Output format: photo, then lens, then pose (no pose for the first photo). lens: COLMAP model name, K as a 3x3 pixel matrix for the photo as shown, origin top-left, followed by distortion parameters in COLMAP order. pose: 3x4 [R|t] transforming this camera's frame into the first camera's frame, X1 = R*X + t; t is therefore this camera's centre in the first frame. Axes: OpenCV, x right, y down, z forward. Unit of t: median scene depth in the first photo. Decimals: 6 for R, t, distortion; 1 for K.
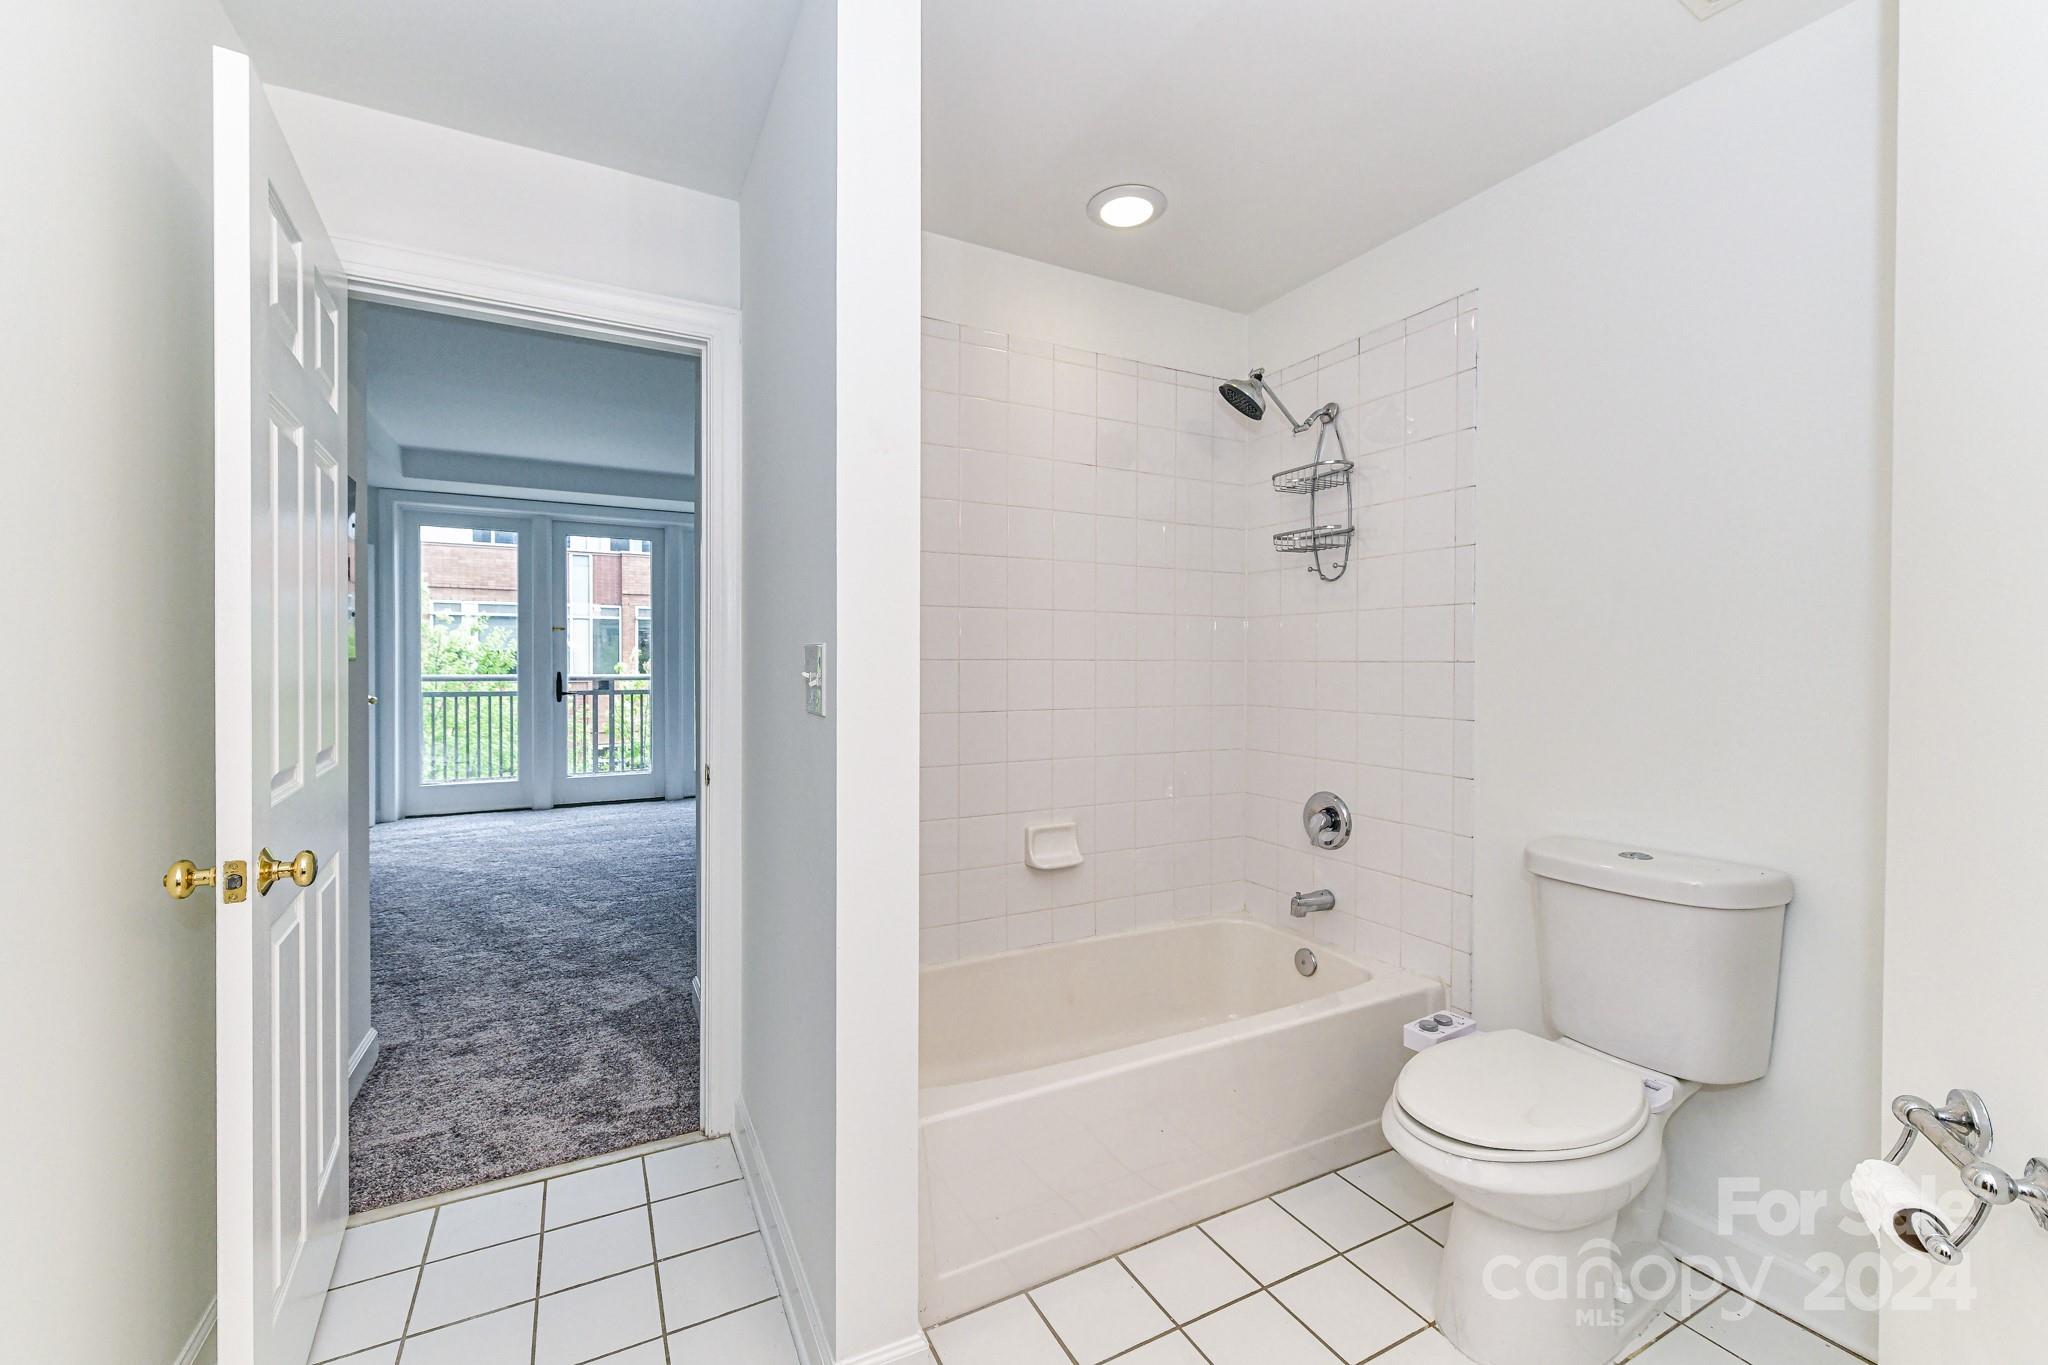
lens RADIAL K [[825.4, 0, 1018.2], [0, 825.4, 657.8], [0, 0, 1]] dist [0.001444, 0.000091]
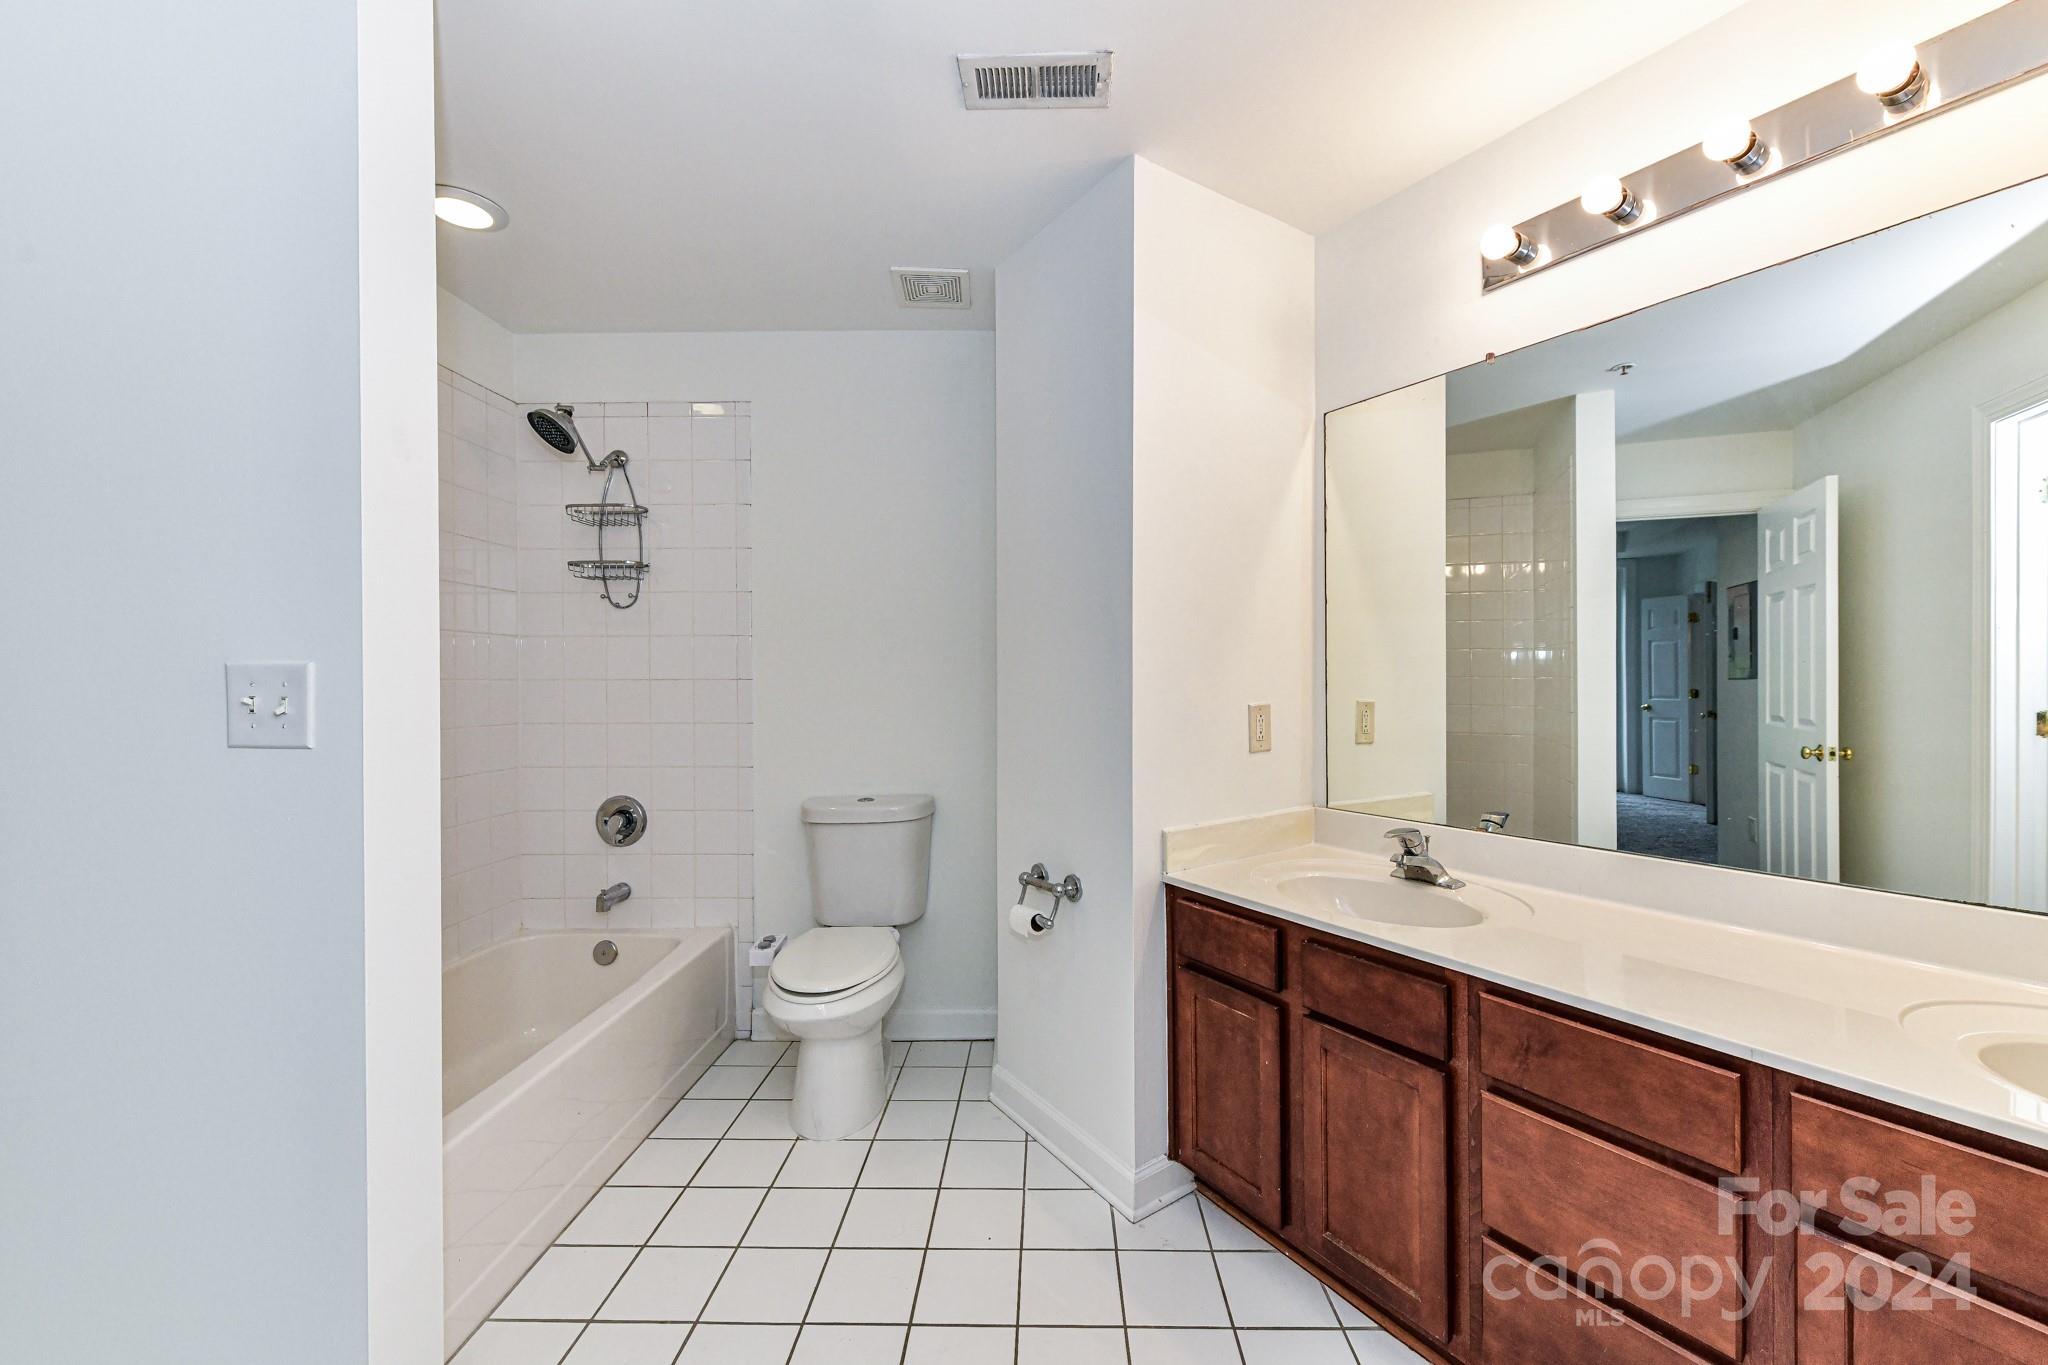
lens RADIAL K [[830.1, 0, 1032.1], [0, 830.1, 670.0], [0, 0, 1]] dist [0.003486, -0.002525]
pose [[0.474201, 0.001639, 0.880415, -0.361407], [0.006140, 0.999968, -0.005169, 0.000389], [-0.880395, 0.007857, 0.474176, -0.031239]]
